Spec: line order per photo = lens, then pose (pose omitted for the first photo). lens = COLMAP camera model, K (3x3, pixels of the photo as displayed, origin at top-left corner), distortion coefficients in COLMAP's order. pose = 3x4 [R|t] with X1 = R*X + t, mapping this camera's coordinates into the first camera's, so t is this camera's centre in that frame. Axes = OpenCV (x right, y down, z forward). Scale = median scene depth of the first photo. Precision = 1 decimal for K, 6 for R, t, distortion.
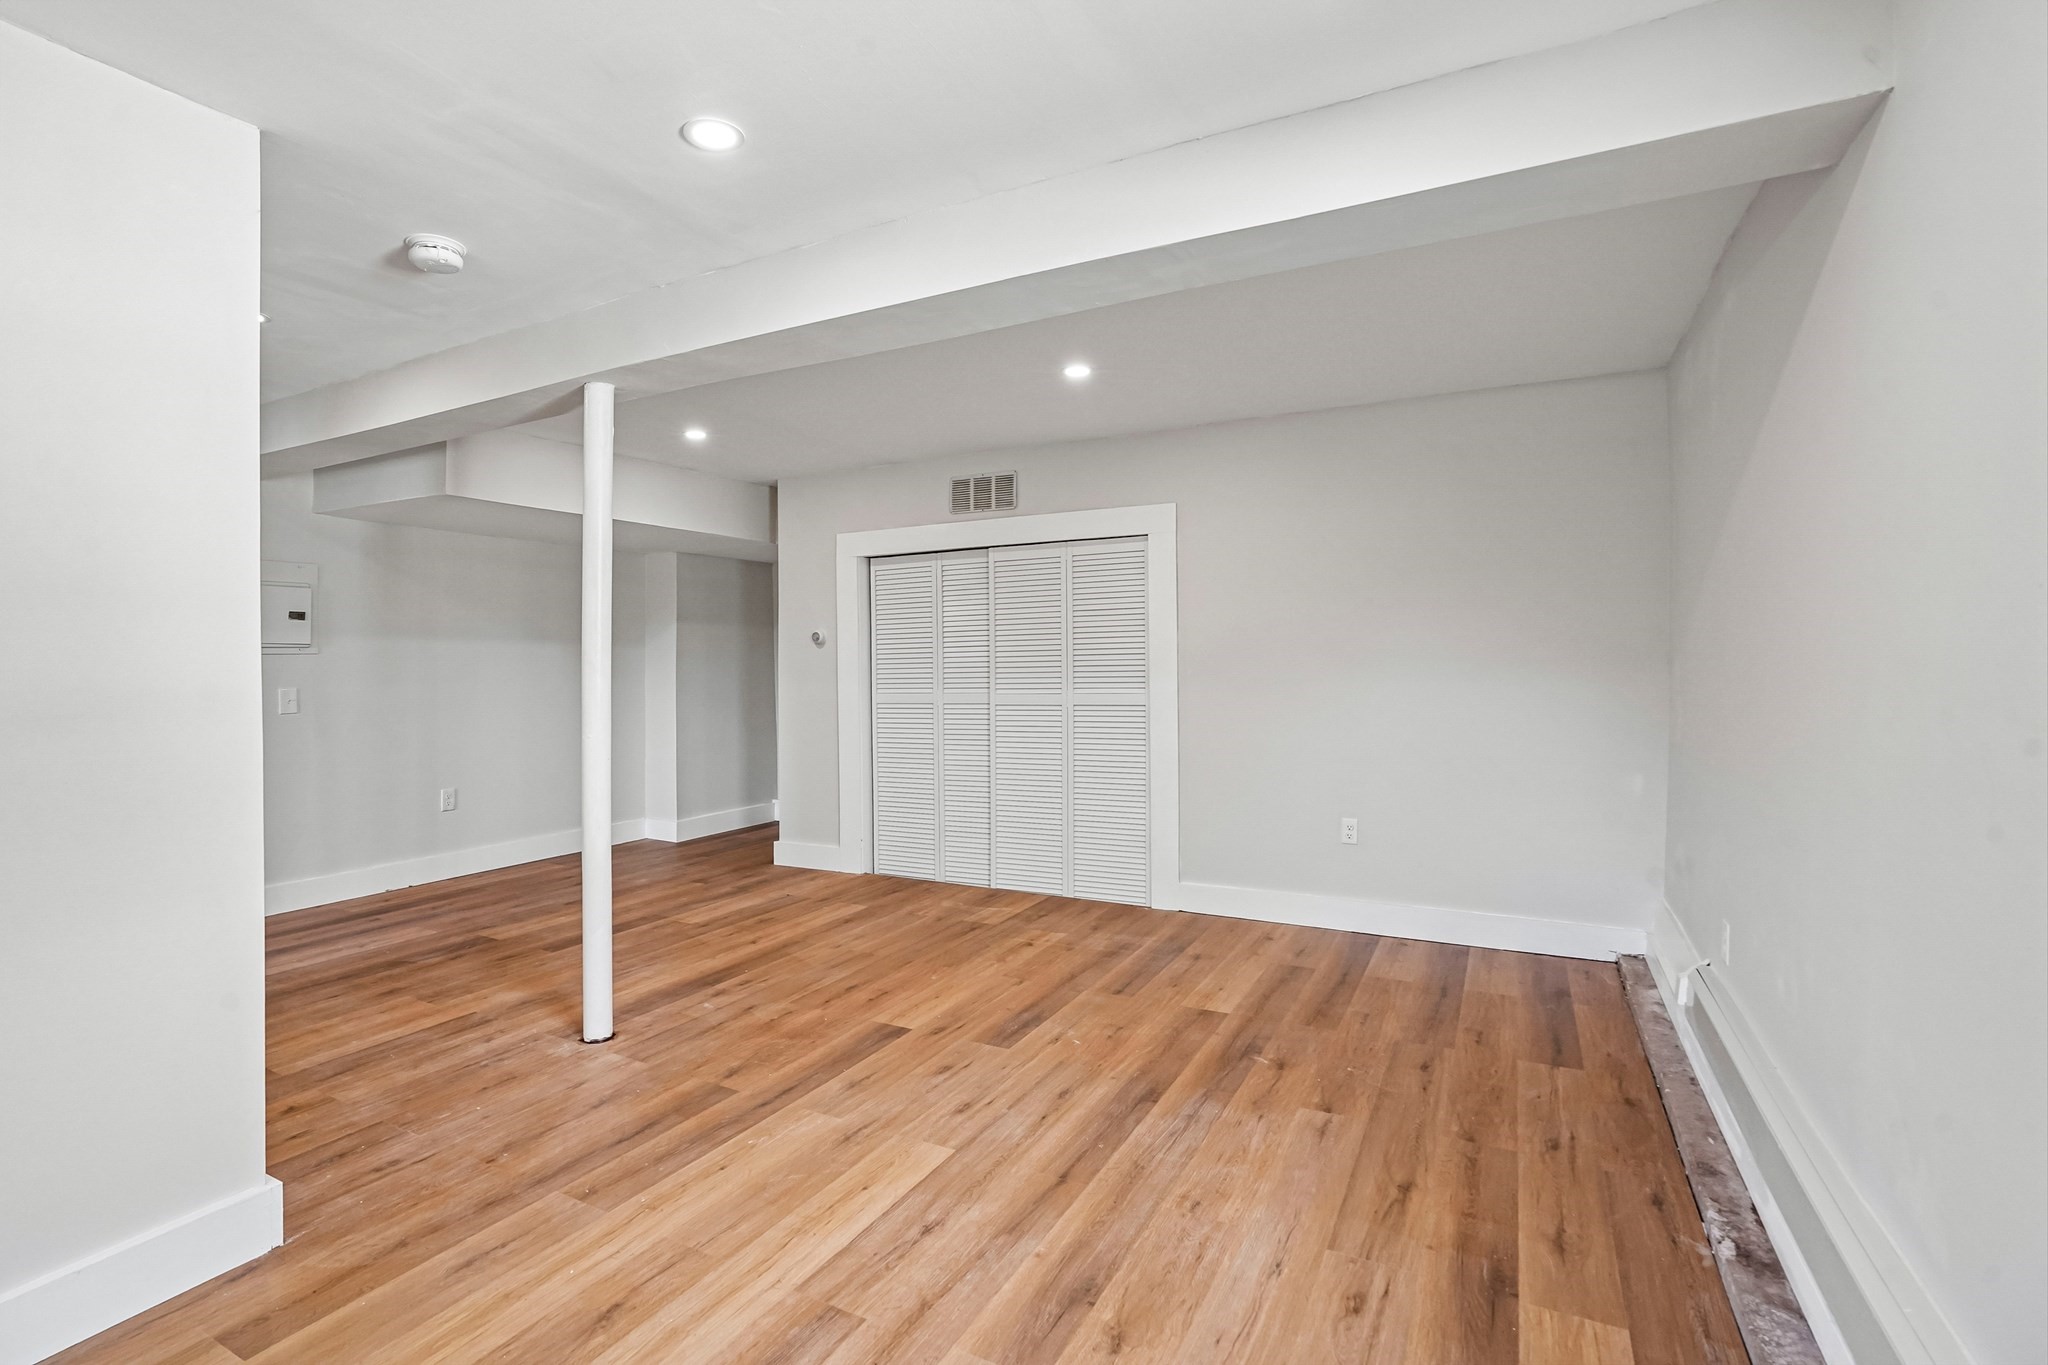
lens RADIAL K [[945.8, 0, 1024.0], [0, 945.8, 682.5], [0, 0, 1]] dist [-0.066711, 0.027862]
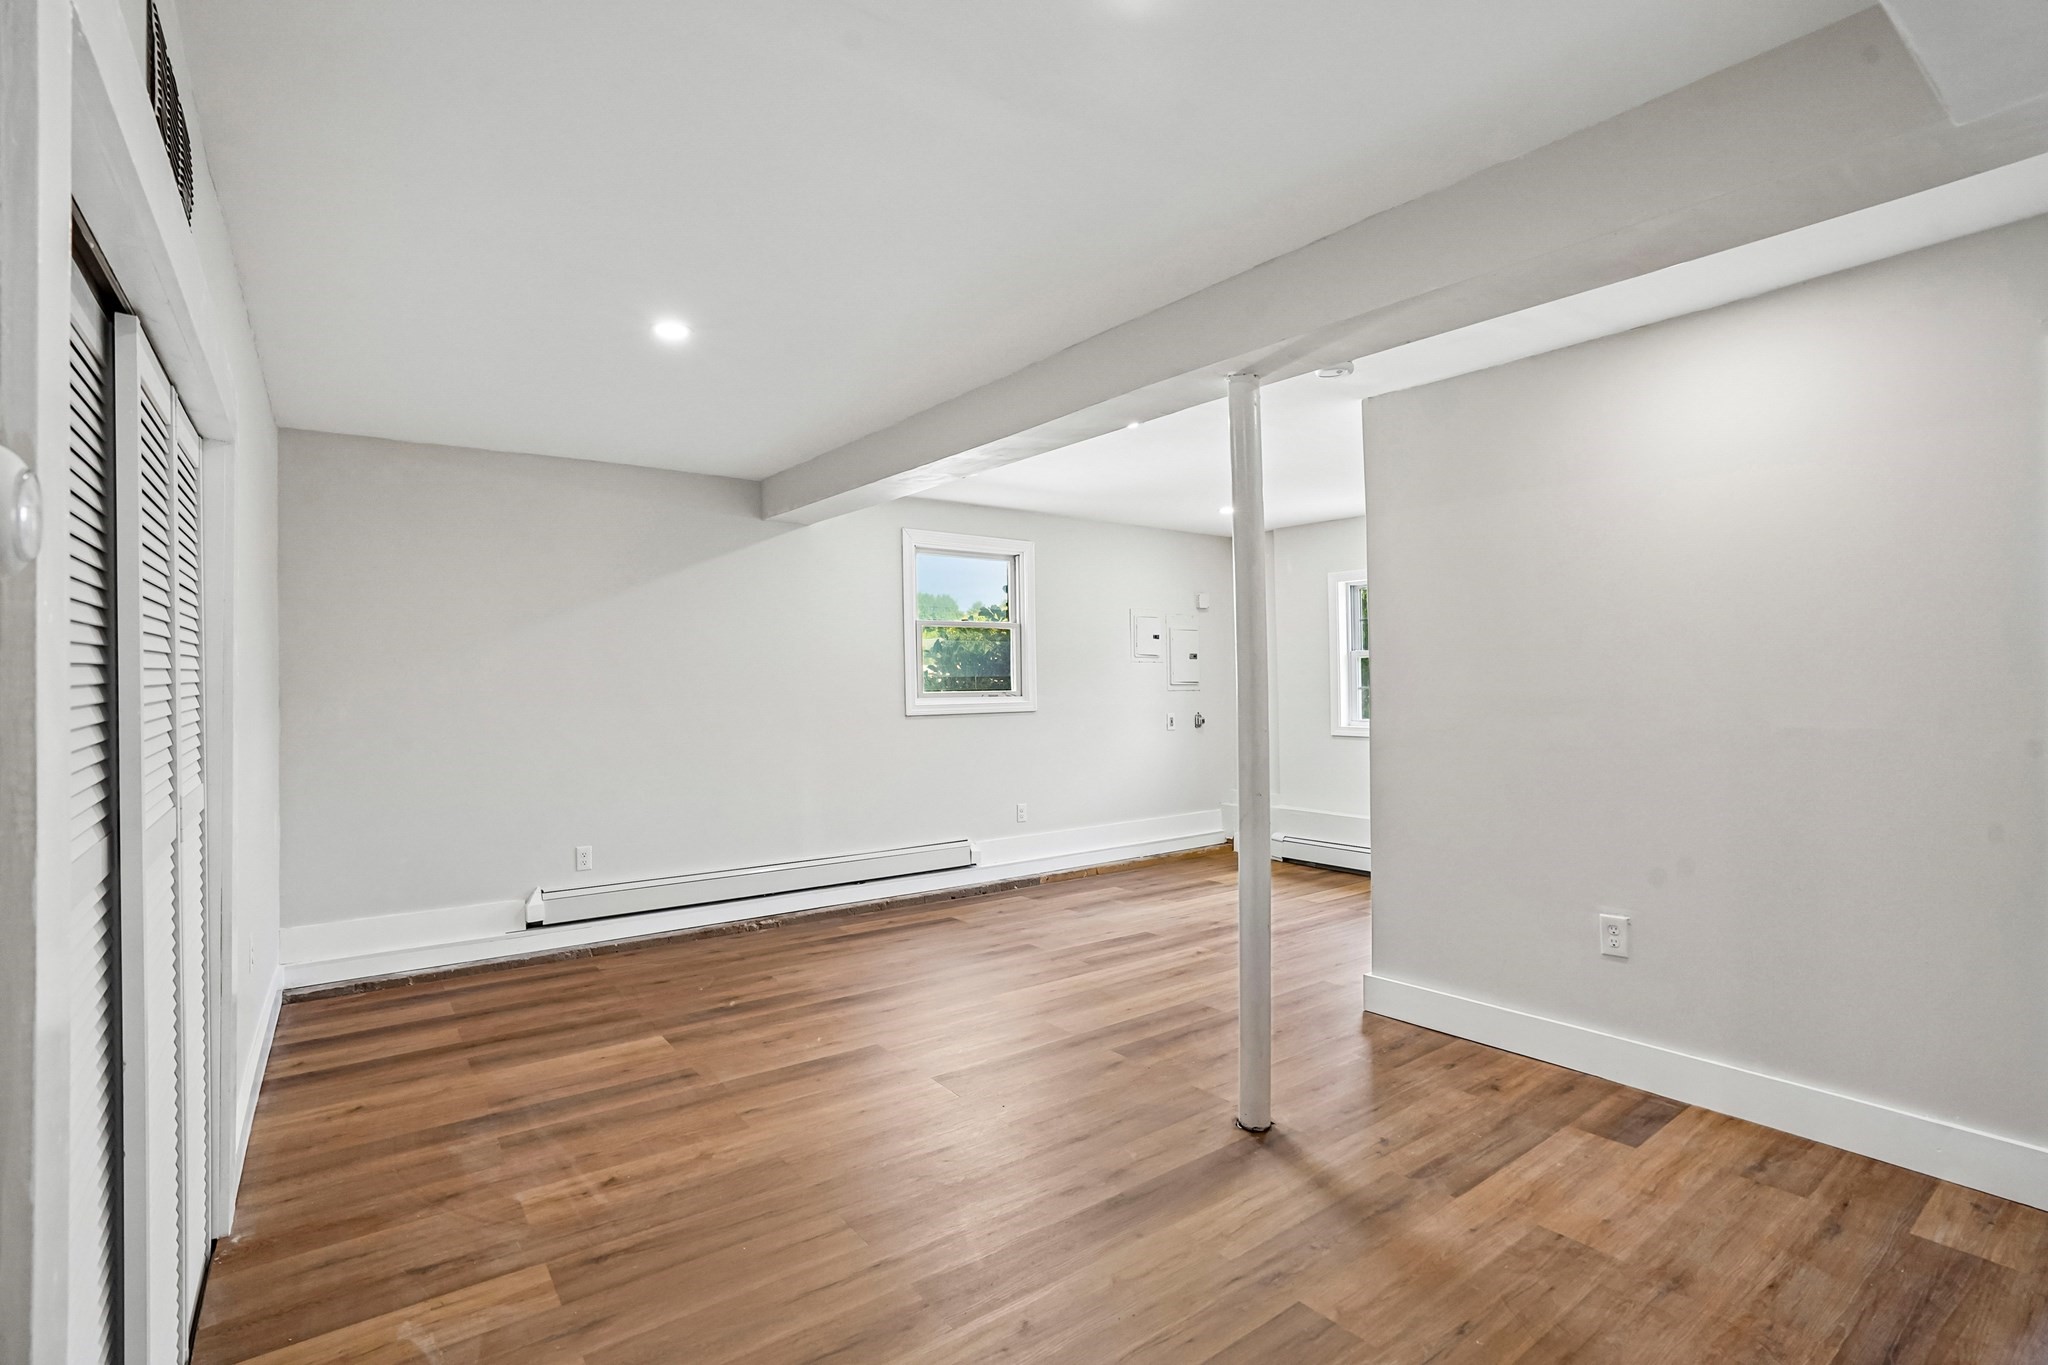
lens RADIAL K [[945.8, 0, 1024.0], [0, 945.8, 682.5], [0, 0, 1]] dist [-0.066711, 0.027862]
pose [[-0.899114, 0.019037, 0.437300, -0.631428], [0.028102, 0.999503, 0.014269, -0.048693], [-0.436812, 0.025119, -0.899202, 1.803606]]
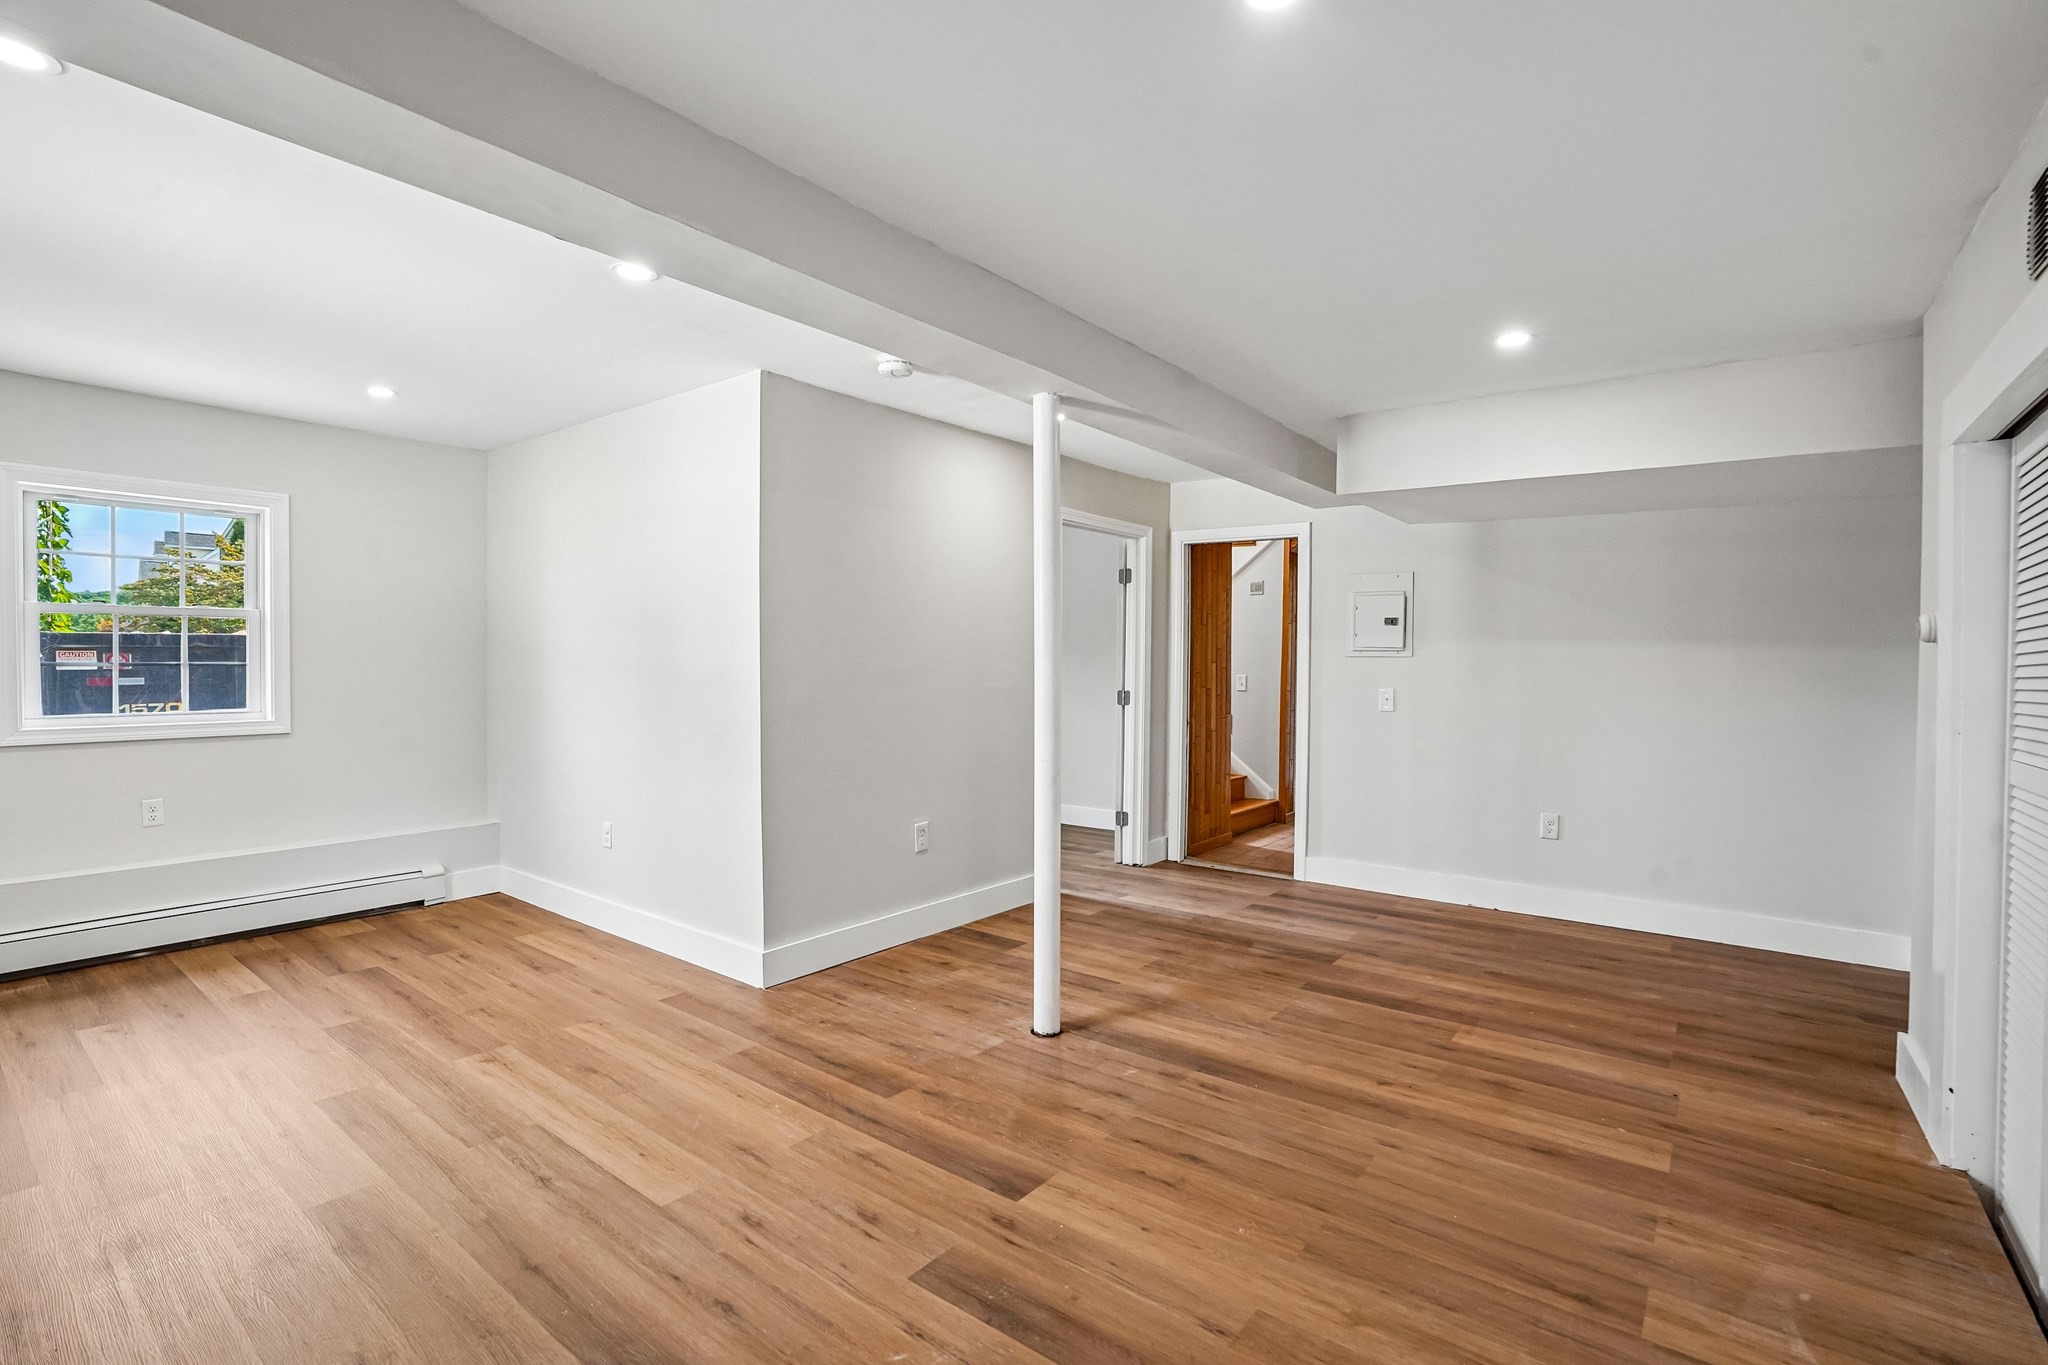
lens RADIAL K [[959.2, 0, 1014.2], [0, 959.2, 672.2], [0, 0, 1]] dist [-0.063814, 0.025966]
pose [[-0.187605, 0.018485, -0.982071, 0.558180], [-0.030299, 0.999238, 0.024596, -0.040001], [0.981777, 0.034370, -0.186902, 1.107761]]
